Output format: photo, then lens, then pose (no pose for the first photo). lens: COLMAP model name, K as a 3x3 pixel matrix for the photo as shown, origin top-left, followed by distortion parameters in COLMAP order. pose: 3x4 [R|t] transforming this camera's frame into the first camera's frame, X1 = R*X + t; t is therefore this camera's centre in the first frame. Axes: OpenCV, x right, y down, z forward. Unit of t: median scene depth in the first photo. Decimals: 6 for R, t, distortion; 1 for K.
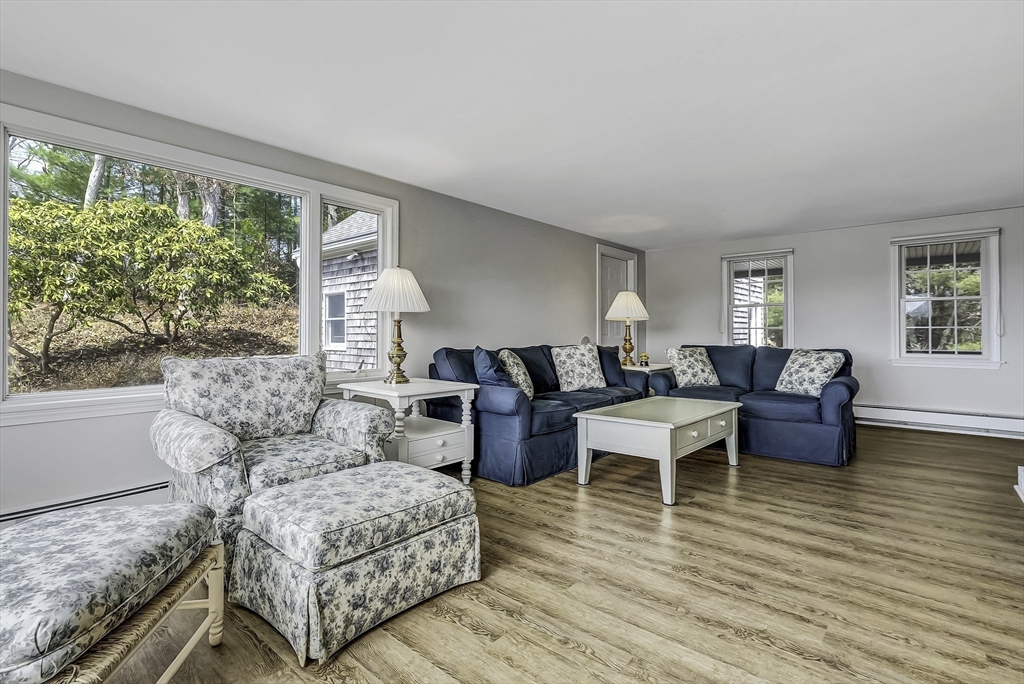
lens RADIAL K [[472.5, 0, 520.1], [0, 472.5, 334.3], [0, 0, 1]] dist [-0.015943, 0.000547]
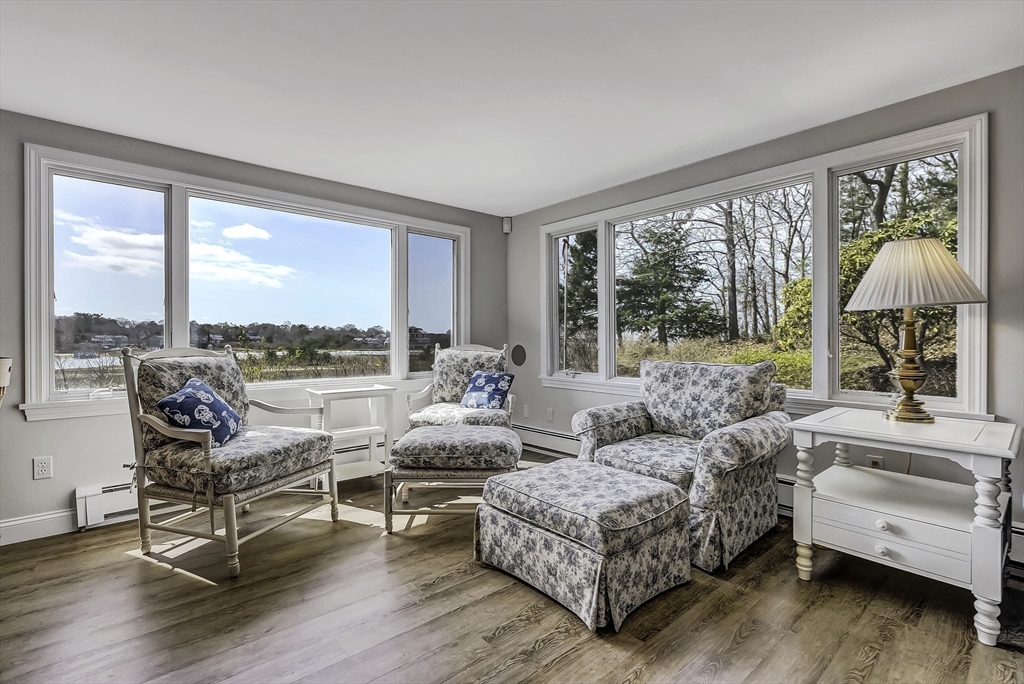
lens RADIAL K [[472.5, 0, 505.5], [0, 472.5, 341.3], [0, 0, 1]] dist [-0.015943, 0.000547]
pose [[-0.162540, 0.004192, -0.986693, 0.809026], [0.000746, 0.999991, 0.004126, -0.009314], [0.986702, -0.000066, -0.162542, 1.022503]]
